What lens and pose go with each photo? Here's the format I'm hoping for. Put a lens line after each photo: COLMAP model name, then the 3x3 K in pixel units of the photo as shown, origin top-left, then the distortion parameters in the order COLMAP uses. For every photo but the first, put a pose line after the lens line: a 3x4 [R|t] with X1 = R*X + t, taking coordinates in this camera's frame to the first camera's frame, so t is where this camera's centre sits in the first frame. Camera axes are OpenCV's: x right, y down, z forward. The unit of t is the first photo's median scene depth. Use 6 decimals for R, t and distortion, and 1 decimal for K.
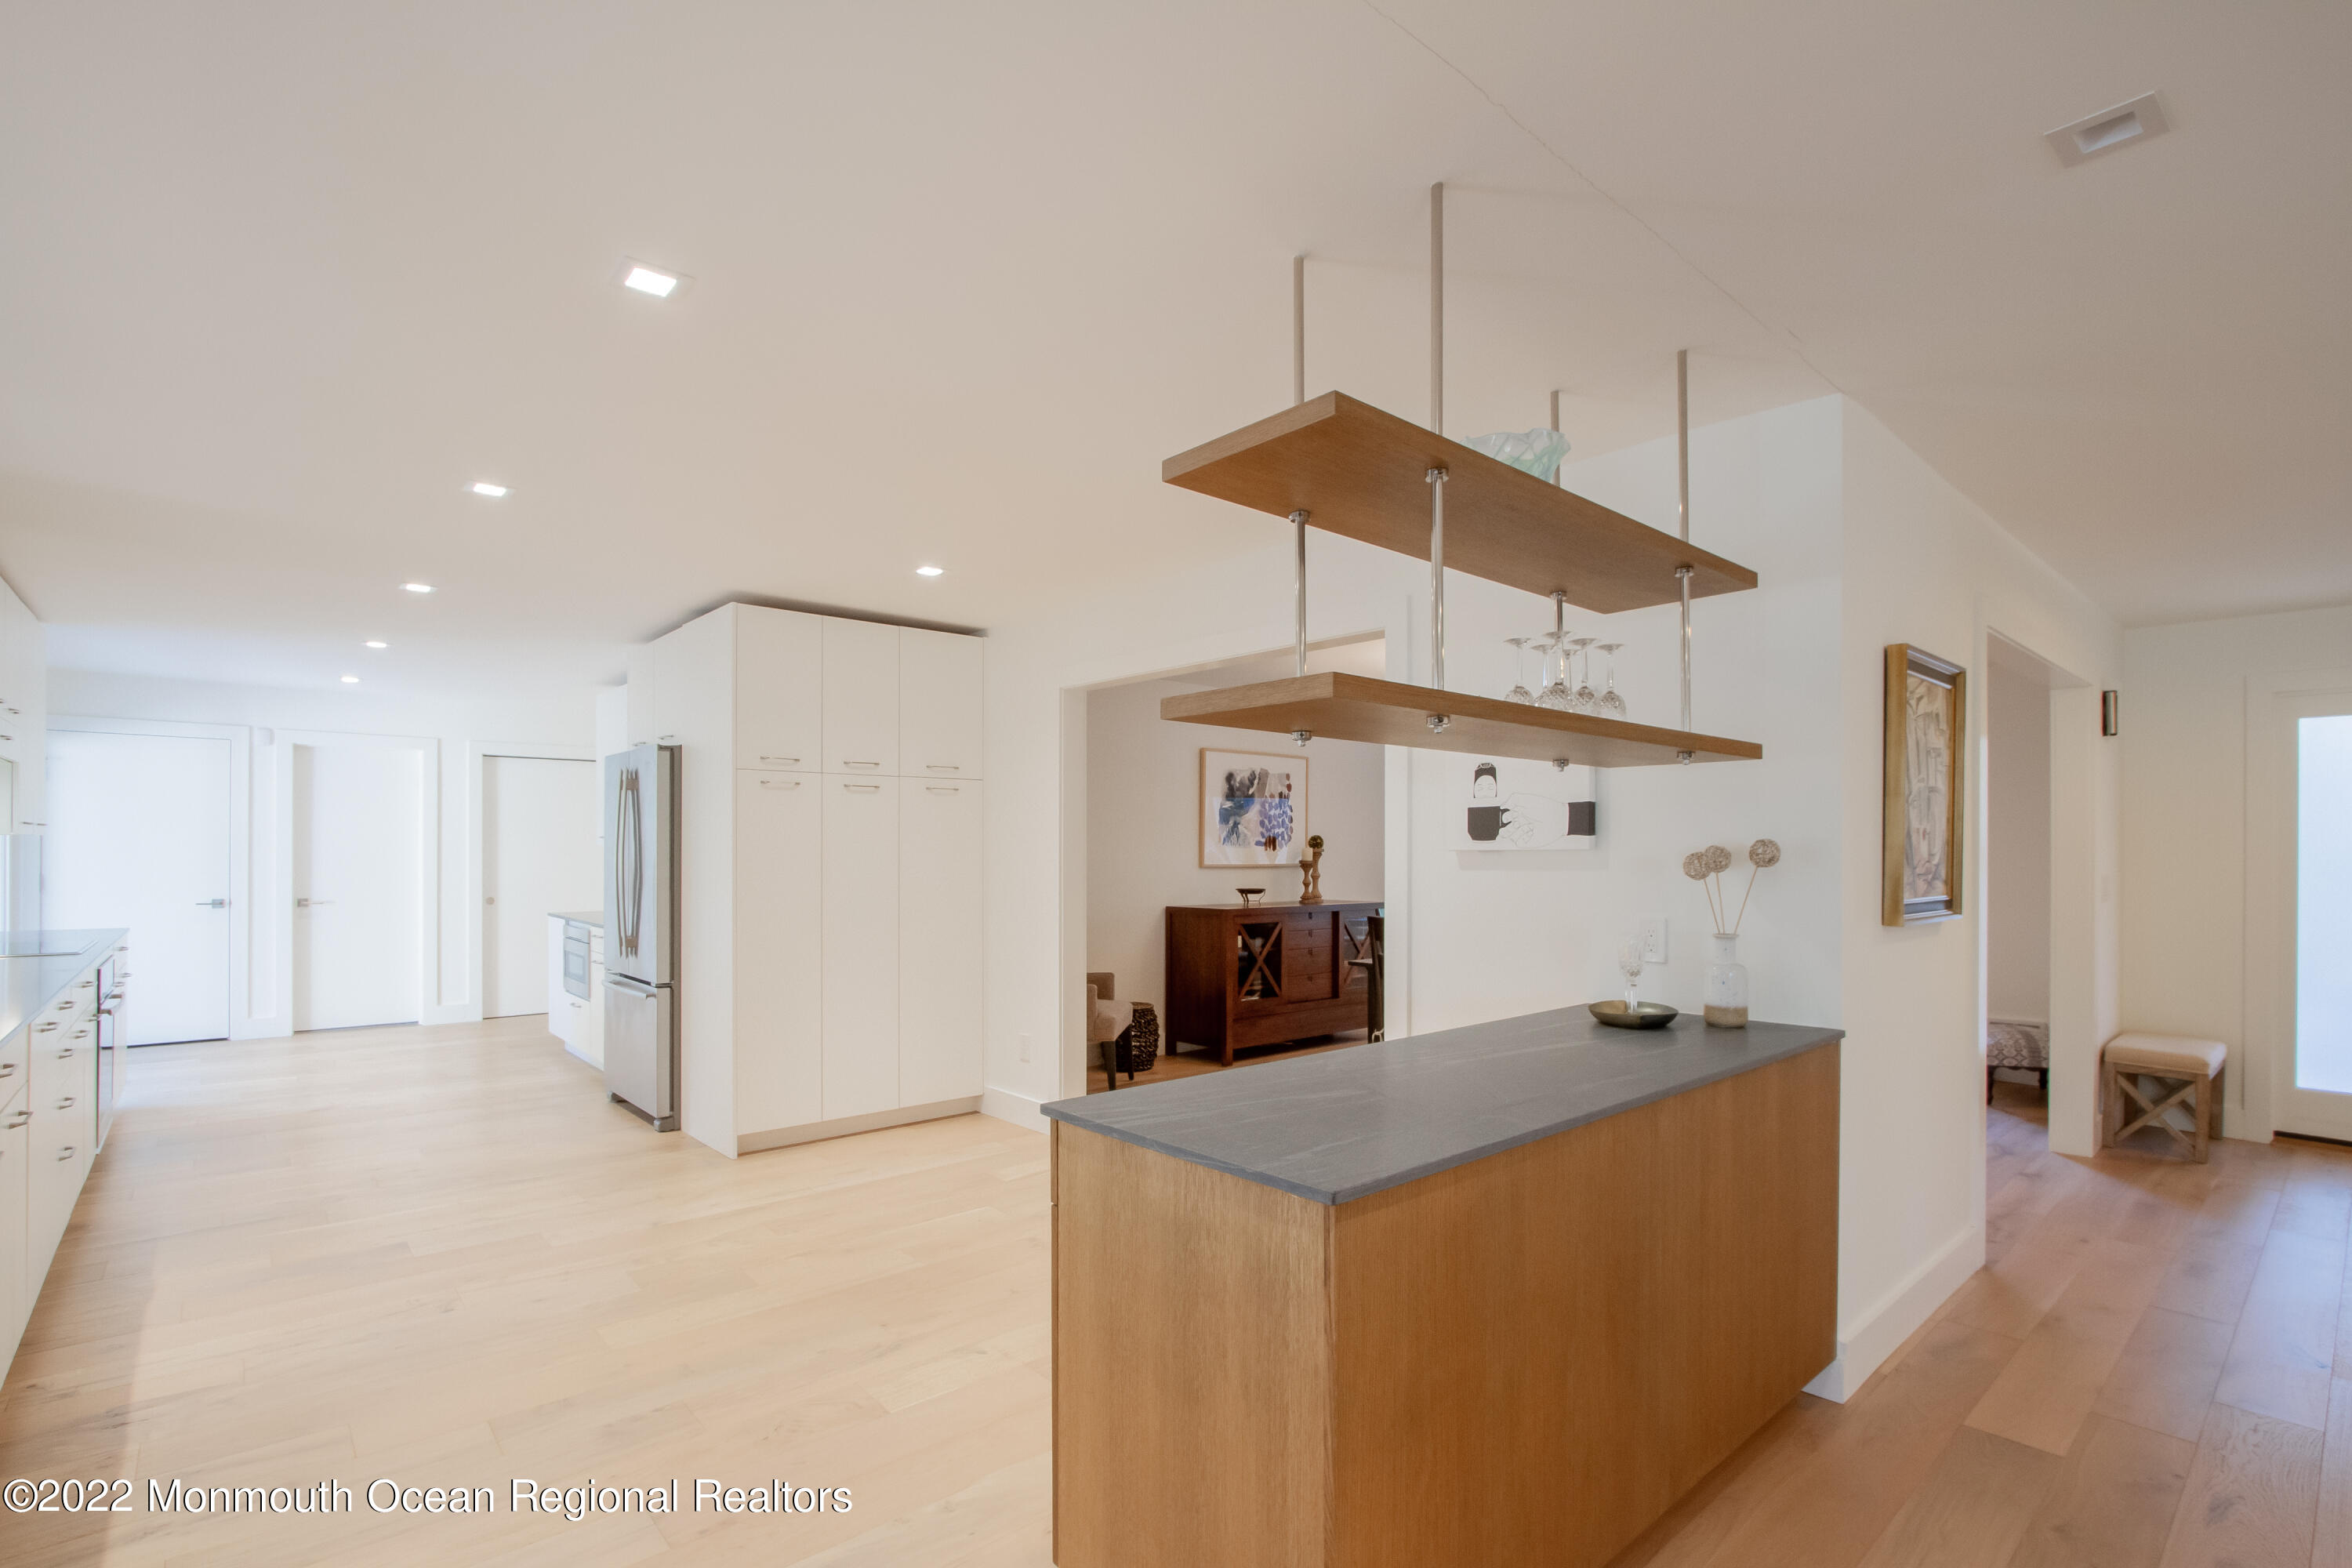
lens RADIAL K [[1081.9, 0, 1174.8], [0, 1081.9, 864.9], [0, 0, 1]] dist [-0.010176, -0.000442]
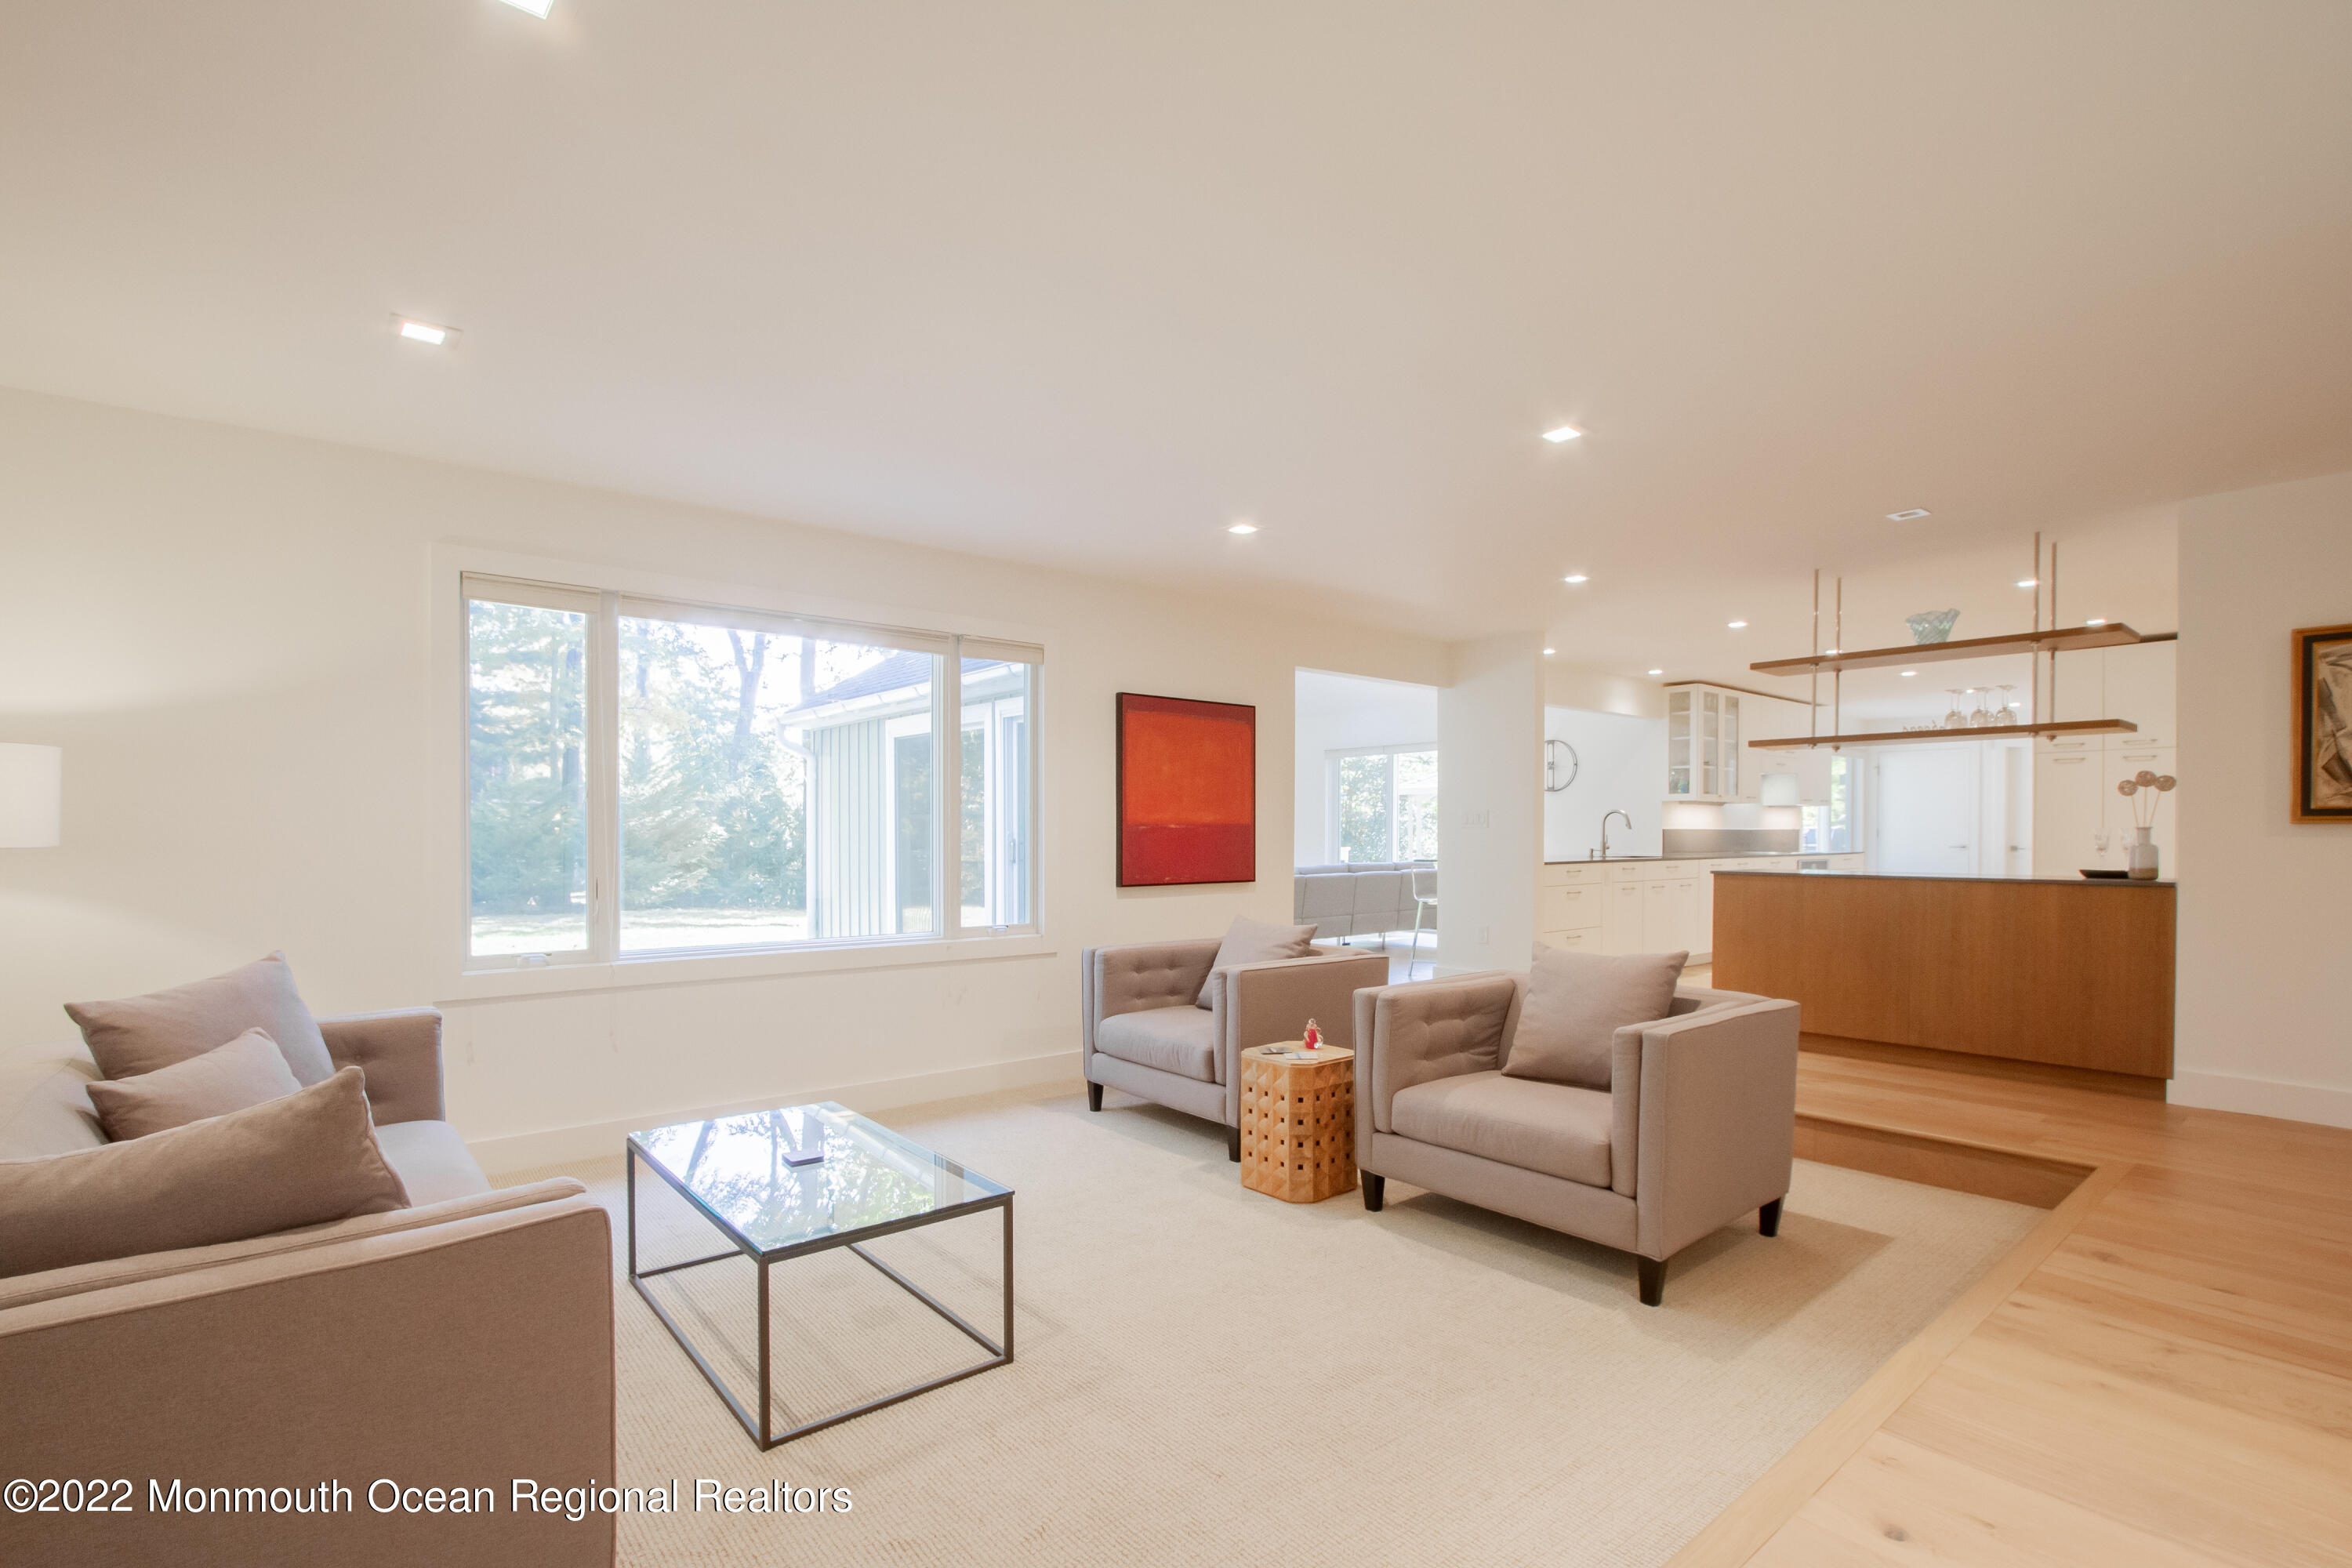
lens RADIAL K [[1081.9, 0, 1174.8], [0, 1081.9, 864.9], [0, 0, 1]] dist [-0.010176, -0.000442]
pose [[-0.039339, 0.025452, -0.998902, 1.180762], [-0.014237, 0.999560, 0.026029, 0.054424], [0.999124, 0.015245, -0.038959, -0.245829]]
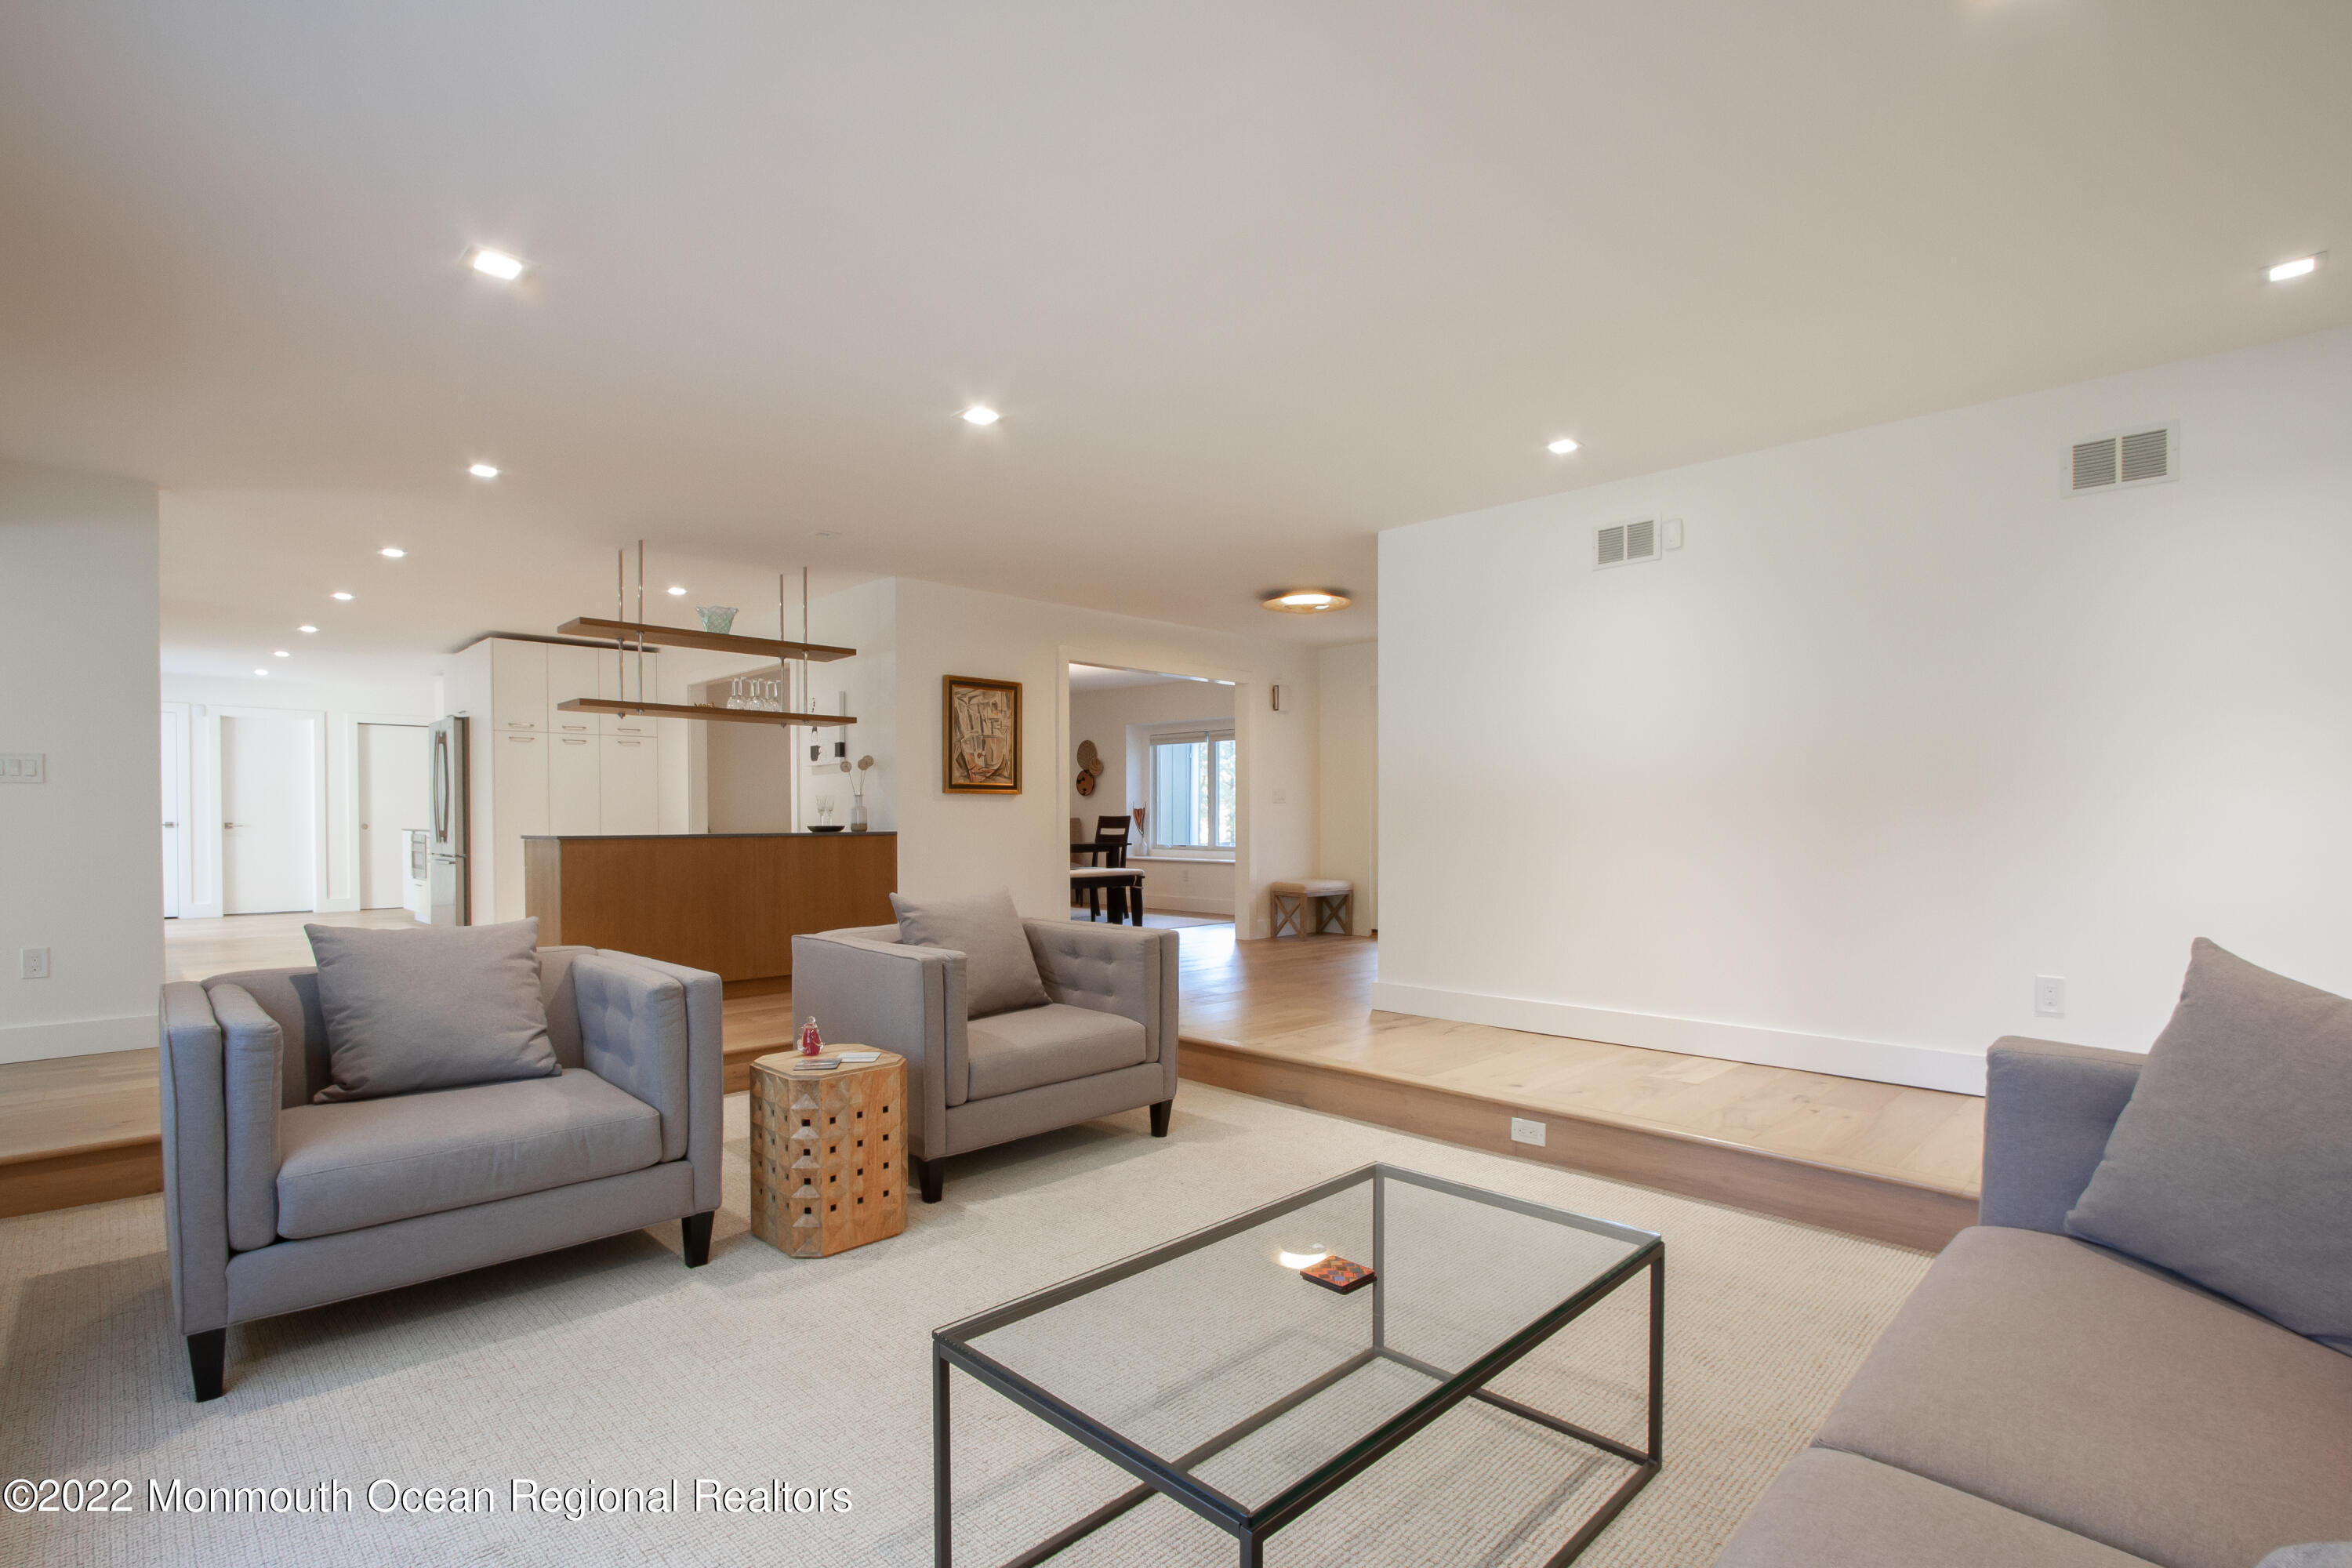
lens RADIAL K [[1096.9, 0, 1171.0], [0, 1096.9, 847.3], [0, 0, 1]] dist [-0.008556, 0.000036]
pose [[0.998616, -0.007499, 0.052064, 0.565994], [0.006938, 0.999916, 0.010956, 0.085487], [-0.052142, -0.010580, 0.998584, -0.795261]]
